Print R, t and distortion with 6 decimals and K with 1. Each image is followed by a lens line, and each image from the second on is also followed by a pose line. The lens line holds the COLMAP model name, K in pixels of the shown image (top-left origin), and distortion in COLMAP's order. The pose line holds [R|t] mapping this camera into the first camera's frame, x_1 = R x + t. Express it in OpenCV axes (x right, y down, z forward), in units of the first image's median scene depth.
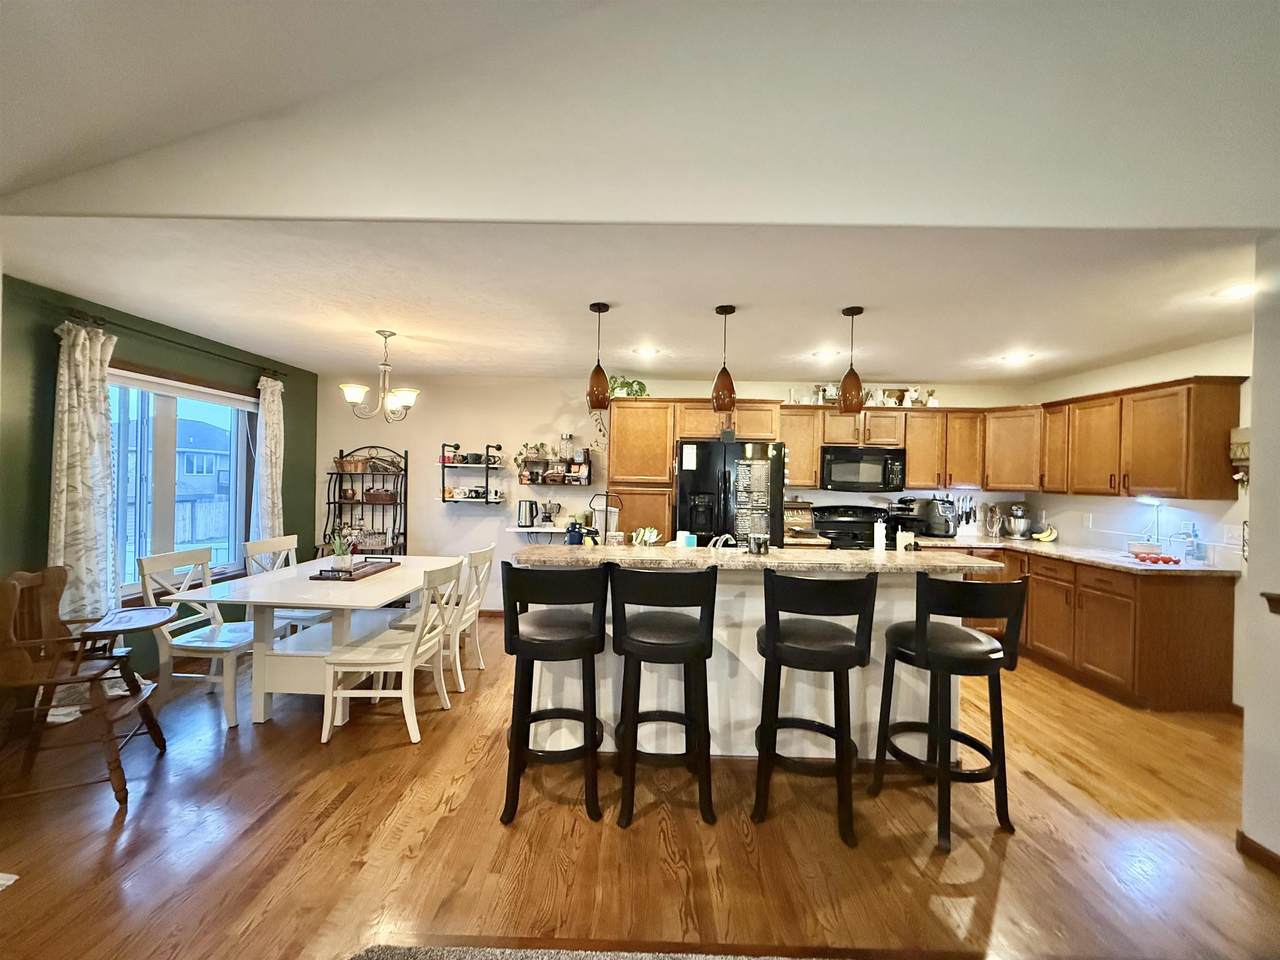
lens RADIAL K [[513.2, 0, 635.3], [0, 513.2, 480.9], [0, 0, 1]] dist [0.004231, 0.000239]
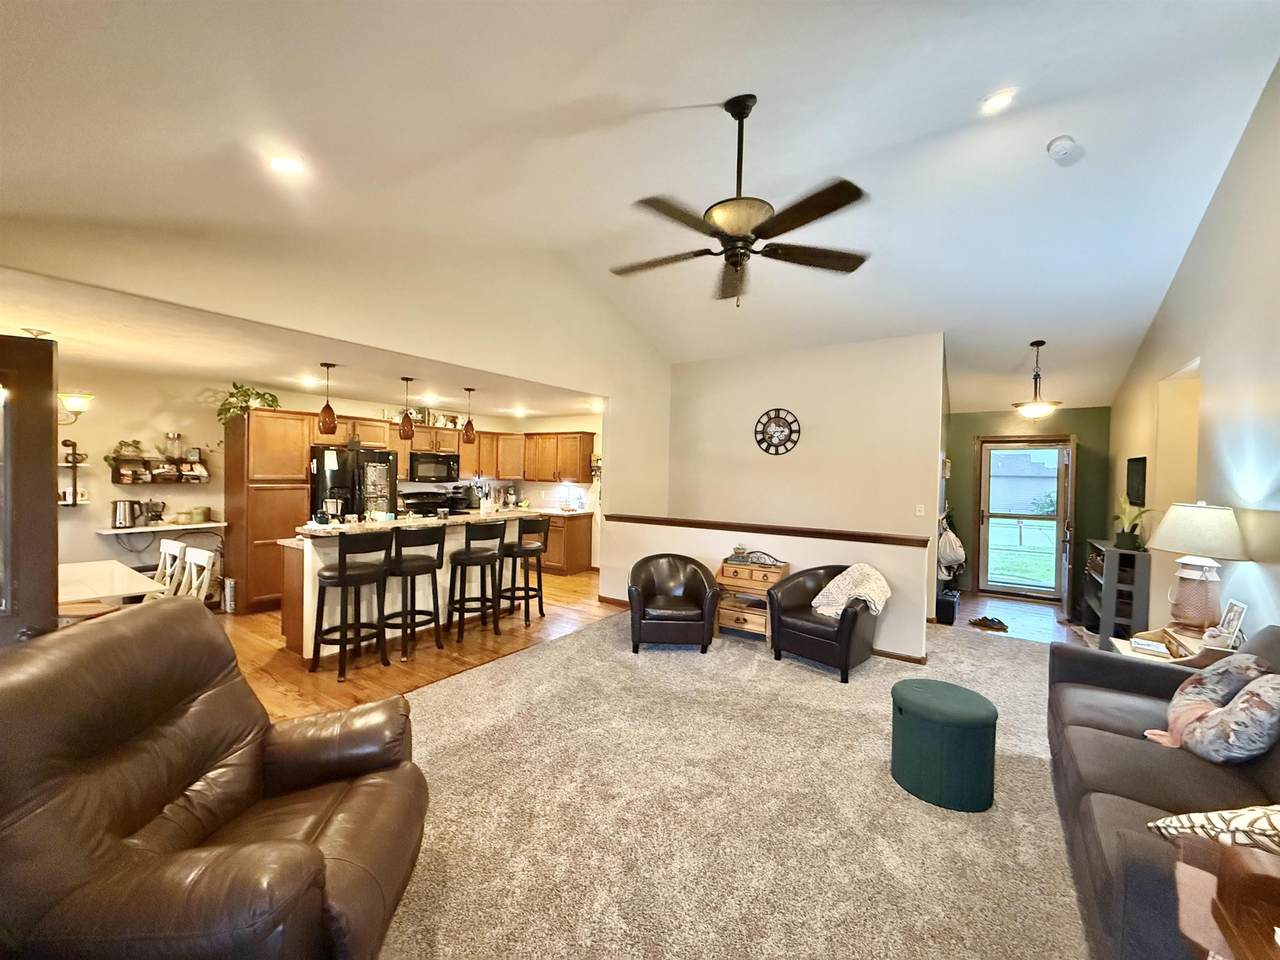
lens RADIAL K [[513.2, 0, 635.3], [0, 513.2, 480.9], [0, 0, 1]] dist [0.004231, 0.000239]
pose [[0.556961, -0.023741, 0.830199, -0.514844], [-0.001844, 0.999554, 0.029820, -0.031482], [-0.830537, -0.018139, 0.556669, -0.360666]]
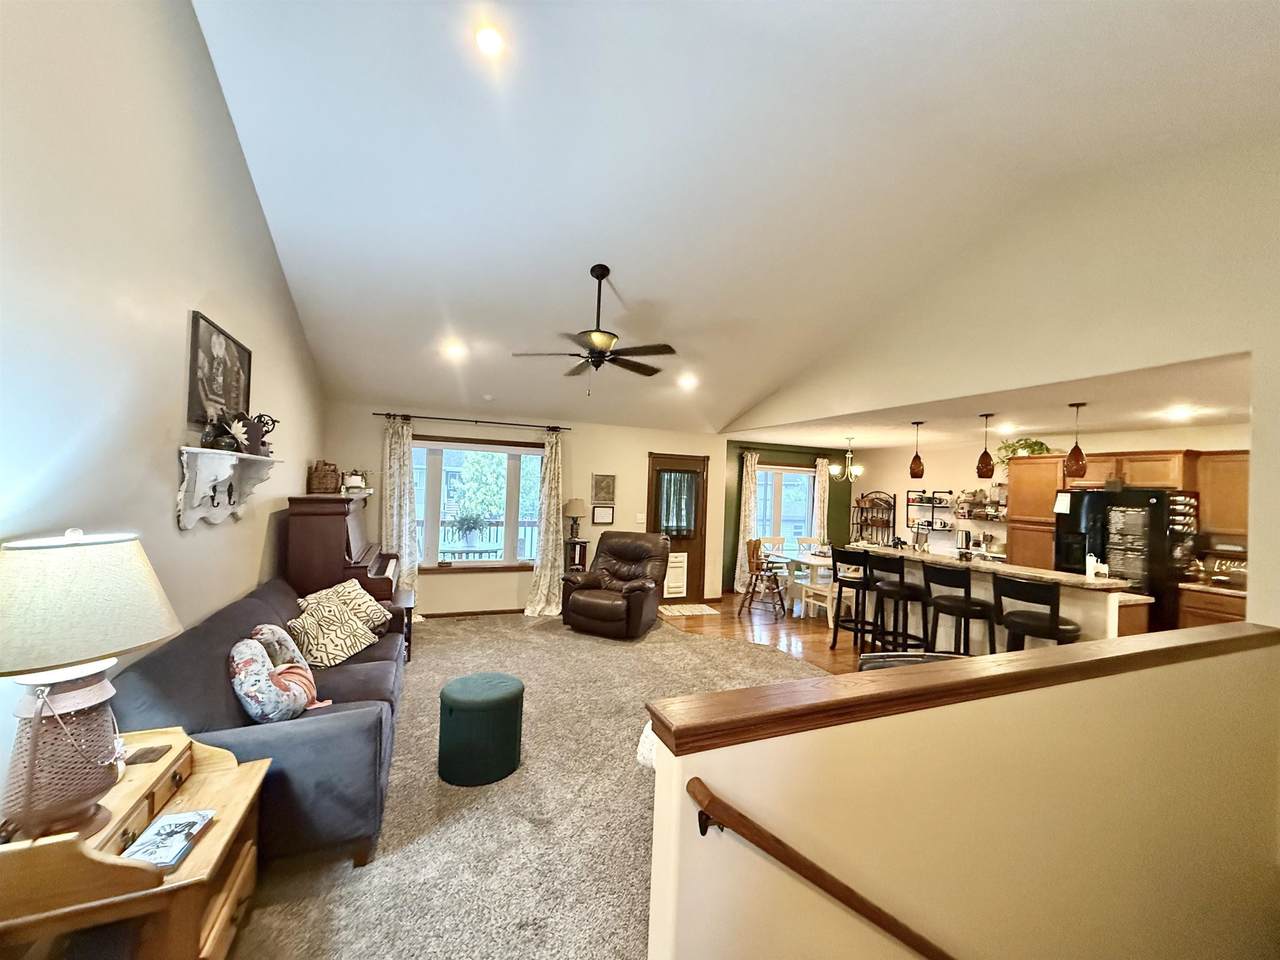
lens RADIAL K [[513.2, 0, 635.3], [0, 513.2, 480.9], [0, 0, 1]] dist [0.004231, 0.000239]
pose [[0.400176, -0.017297, -0.916275, 0.774690], [-0.035475, 0.998780, -0.034348, -0.018537], [0.915751, 0.046251, 0.399074, -0.420784]]
